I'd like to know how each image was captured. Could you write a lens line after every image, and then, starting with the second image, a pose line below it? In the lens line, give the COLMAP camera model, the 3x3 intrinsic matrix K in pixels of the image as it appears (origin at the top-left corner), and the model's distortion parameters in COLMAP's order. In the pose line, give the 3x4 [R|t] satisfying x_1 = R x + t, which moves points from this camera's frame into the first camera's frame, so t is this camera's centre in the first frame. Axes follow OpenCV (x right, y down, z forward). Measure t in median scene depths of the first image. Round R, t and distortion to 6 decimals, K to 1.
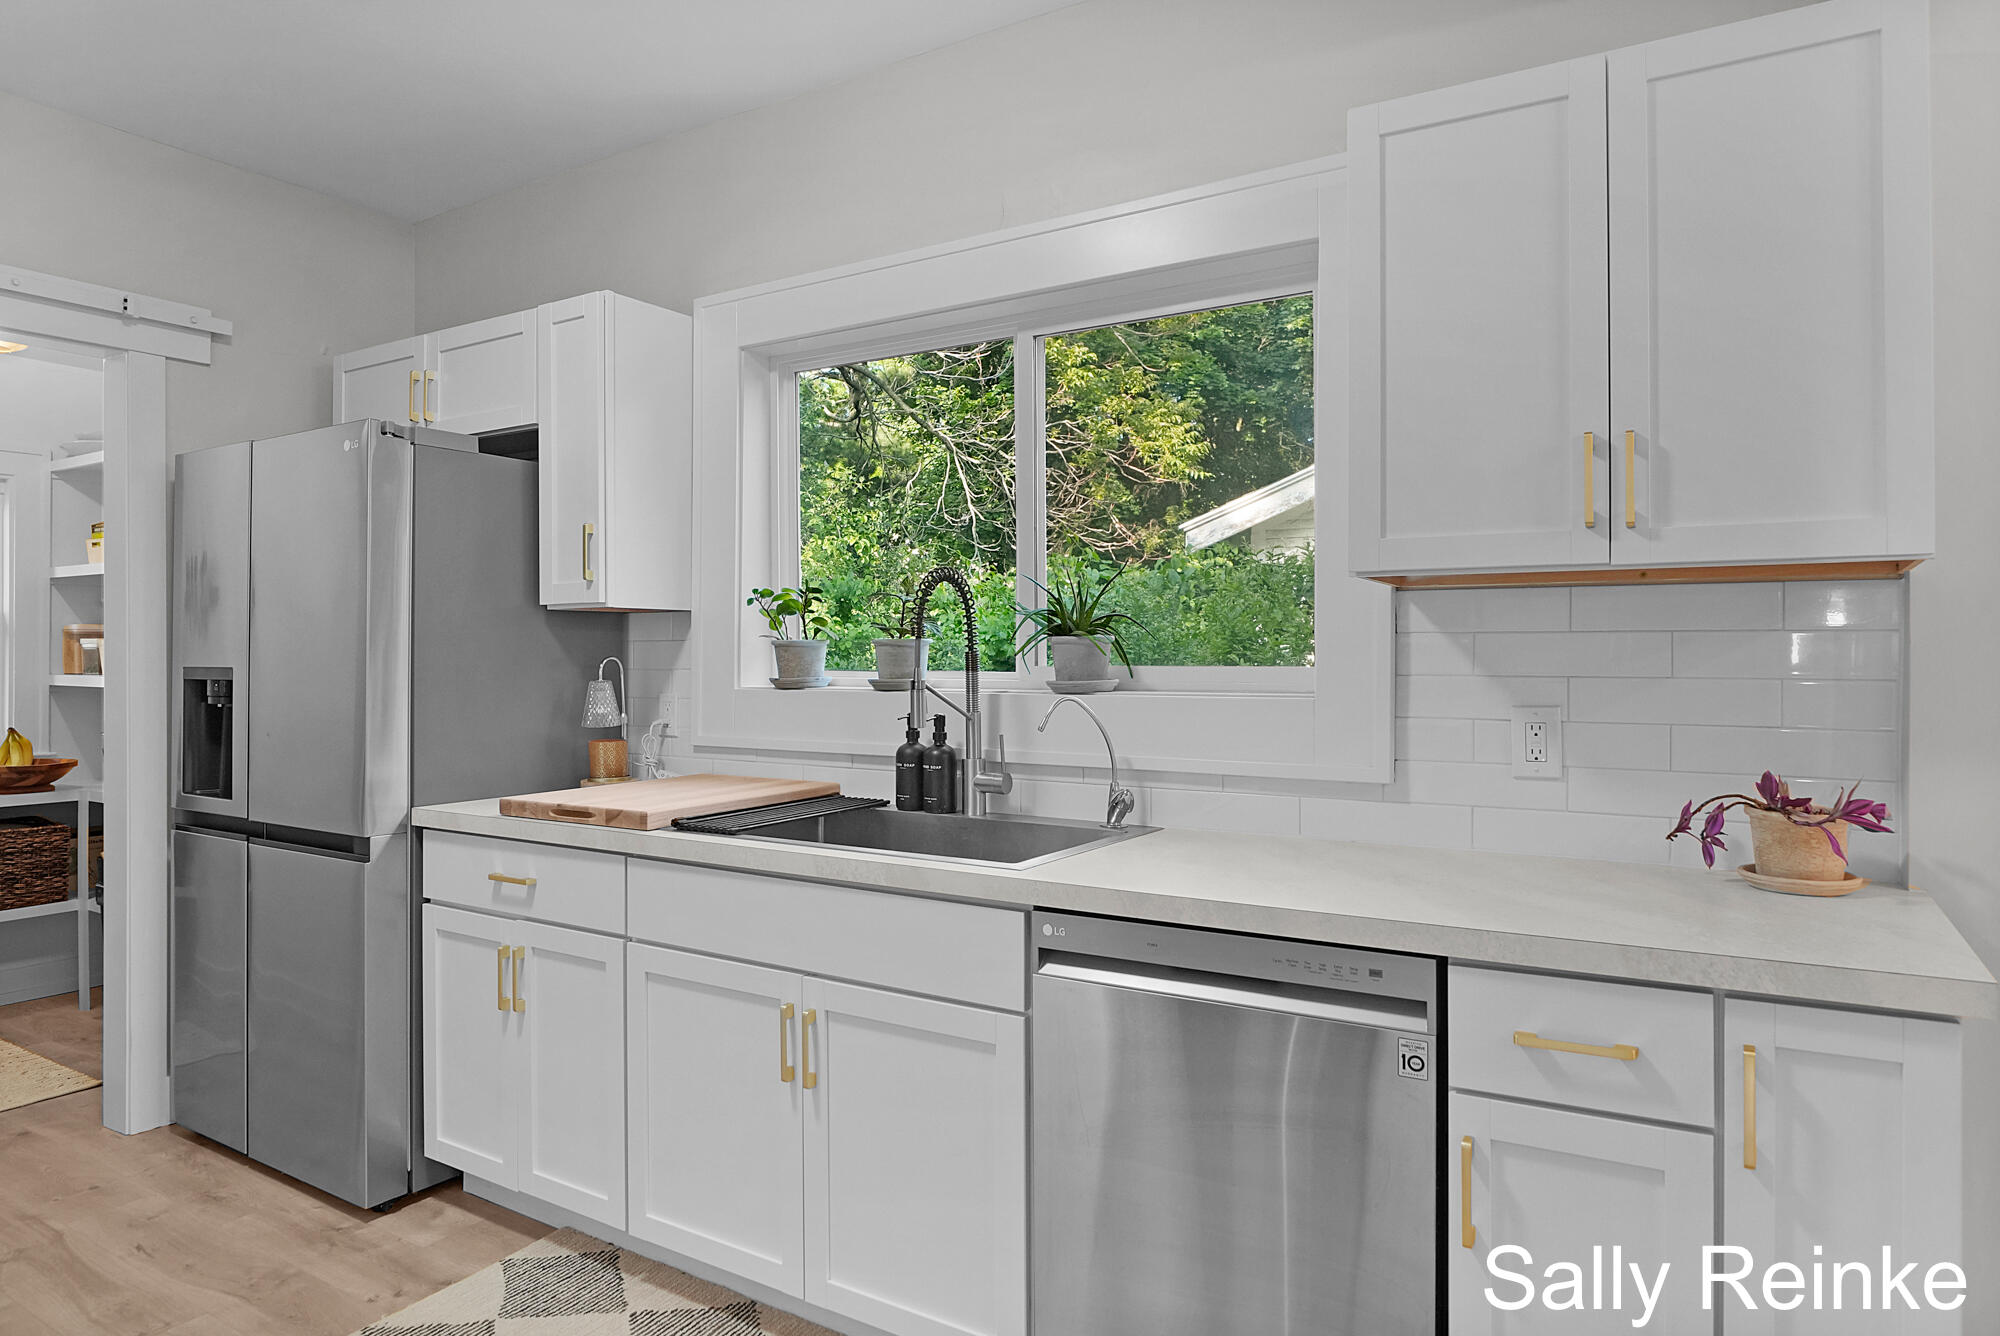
lens RADIAL K [[1201.4, 0, 969.2], [0, 1201.4, 635.3], [0, 0, 1]] dist [-0.019725, 0.004318]
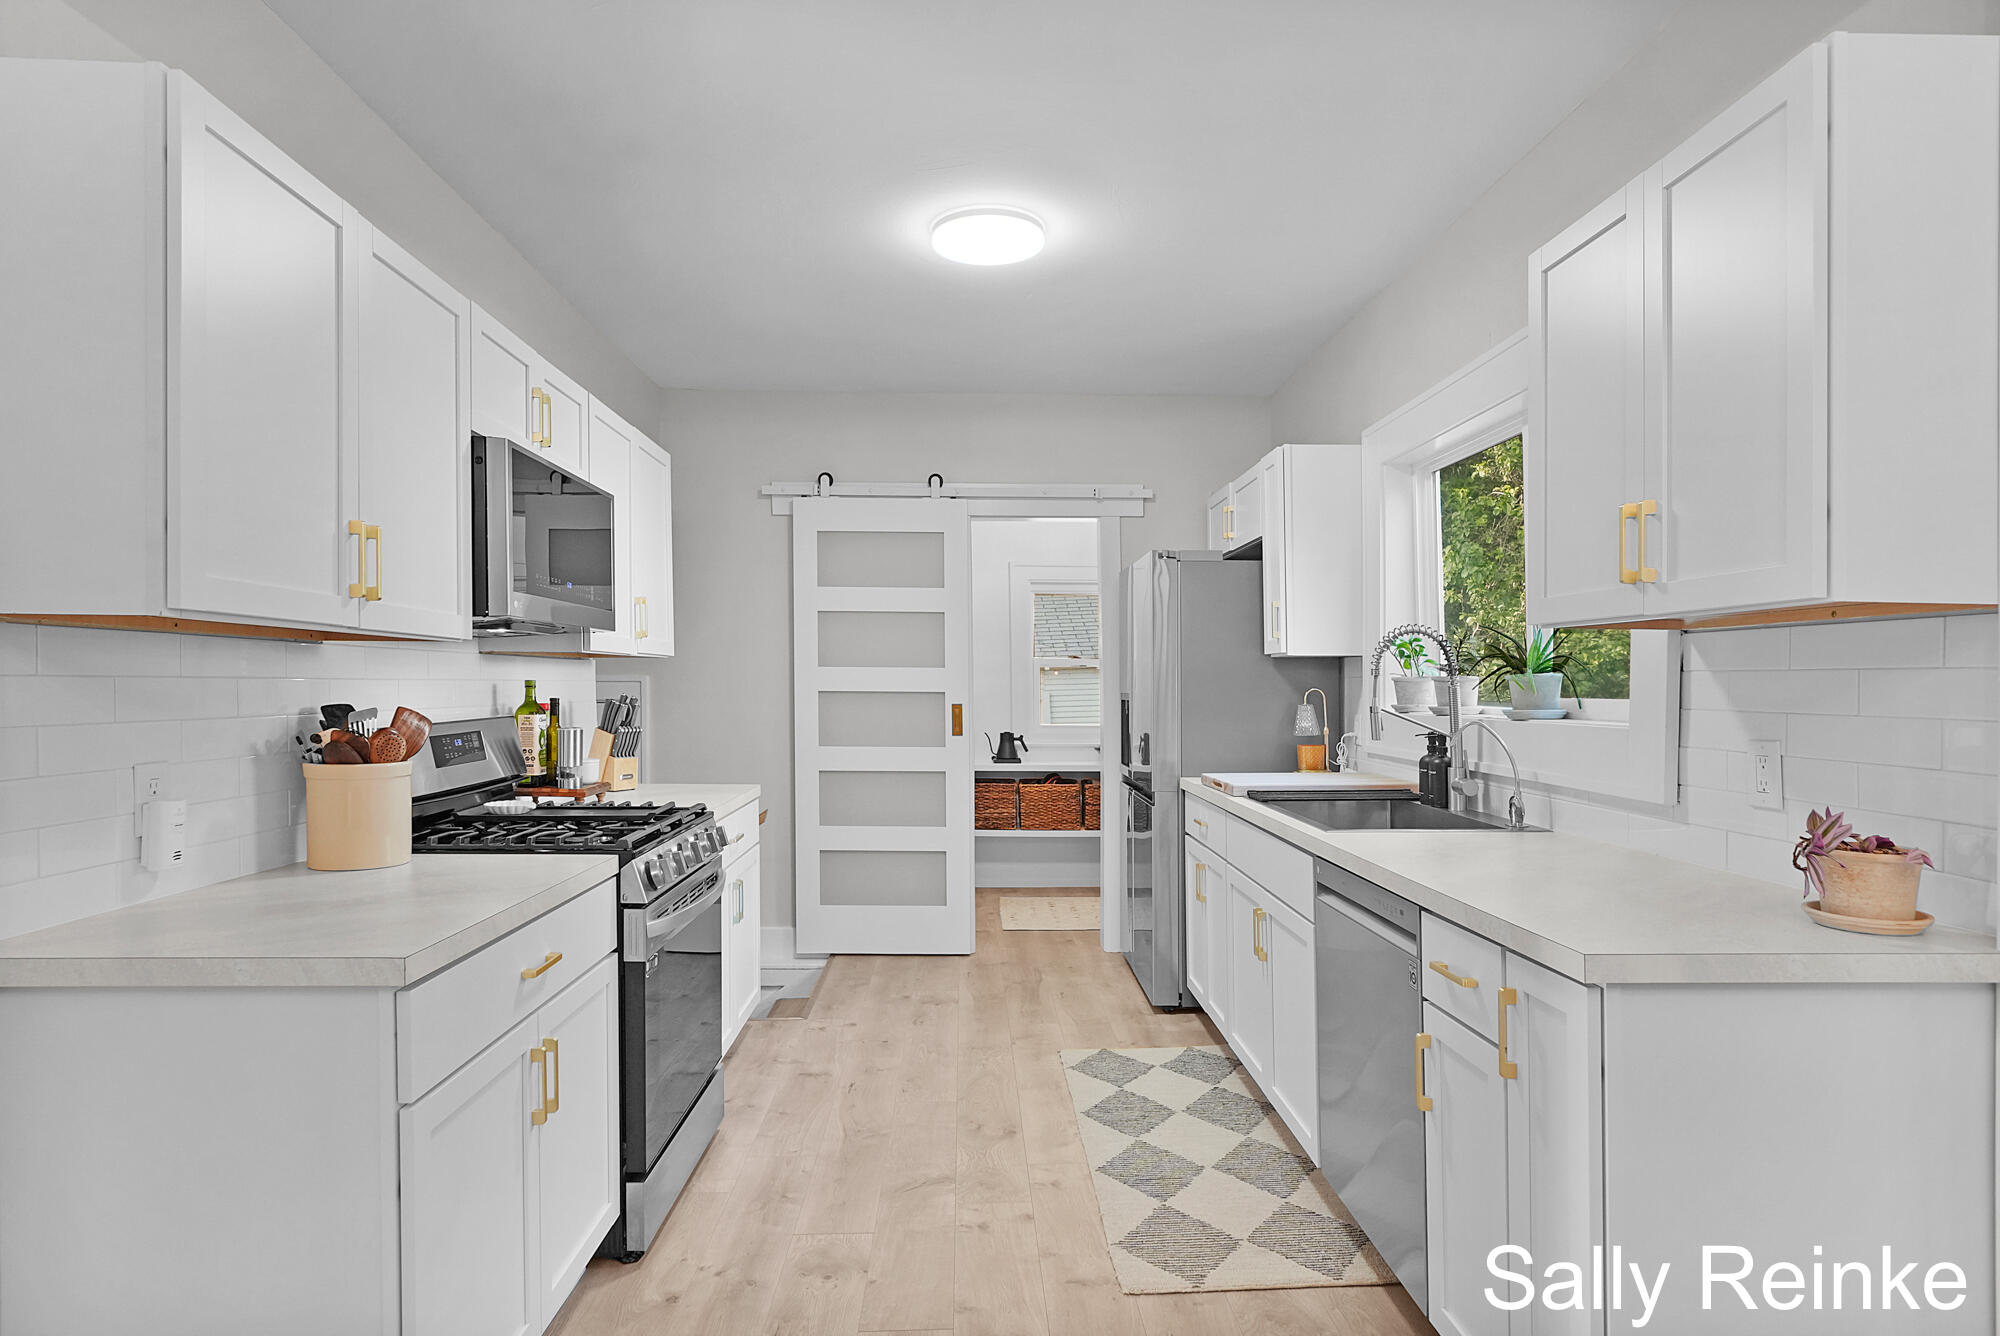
lens RADIAL K [[1092.8, 0, 1003.5], [0, 1092.8, 679.5], [0, 0, 1]] dist [0.002385, 0.000194]
pose [[0.572075, -0.001662, -0.820200, 0.678714], [0.013112, 0.999889, 0.007119, -0.008294], [0.820097, -0.014827, 0.572033, -0.084652]]
